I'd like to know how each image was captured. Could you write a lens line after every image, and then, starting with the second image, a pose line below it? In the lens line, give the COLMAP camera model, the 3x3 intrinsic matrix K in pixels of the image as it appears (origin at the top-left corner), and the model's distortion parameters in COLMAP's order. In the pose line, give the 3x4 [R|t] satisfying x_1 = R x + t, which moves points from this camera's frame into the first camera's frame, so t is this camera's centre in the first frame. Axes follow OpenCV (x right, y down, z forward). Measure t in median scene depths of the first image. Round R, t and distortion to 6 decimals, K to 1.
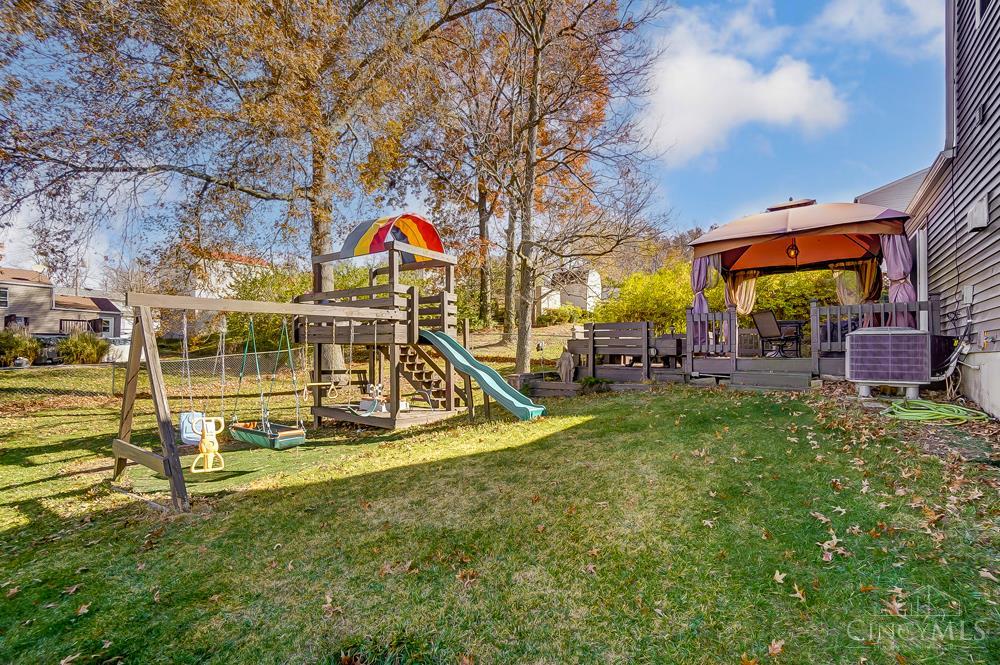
lens RADIAL K [[449.9, 0, 502.2], [0, 449.9, 326.0], [0, 0, 1]] dist [-0.004178, 0.000443]
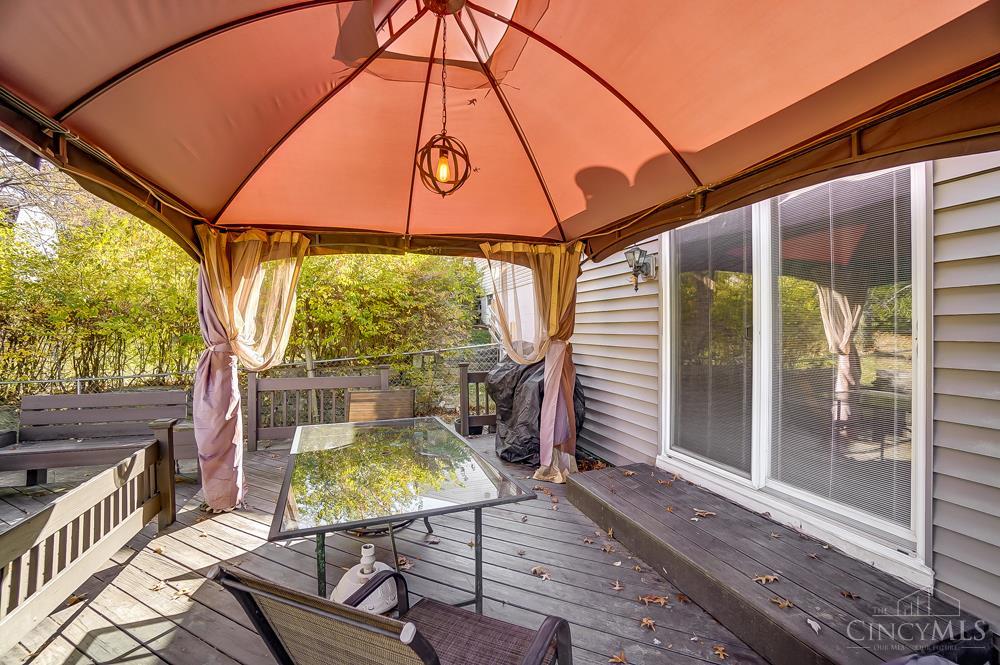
lens RADIAL K [[449.9, 0, 502.2], [0, 449.9, 326.0], [0, 0, 1]] dist [-0.004178, 0.000443]
pose [[0.609243, -0.014798, 0.792845, 0.395870], [-0.038083, 0.998126, 0.047894, -0.078675], [-0.792068, -0.059373, 0.607538, 0.683291]]
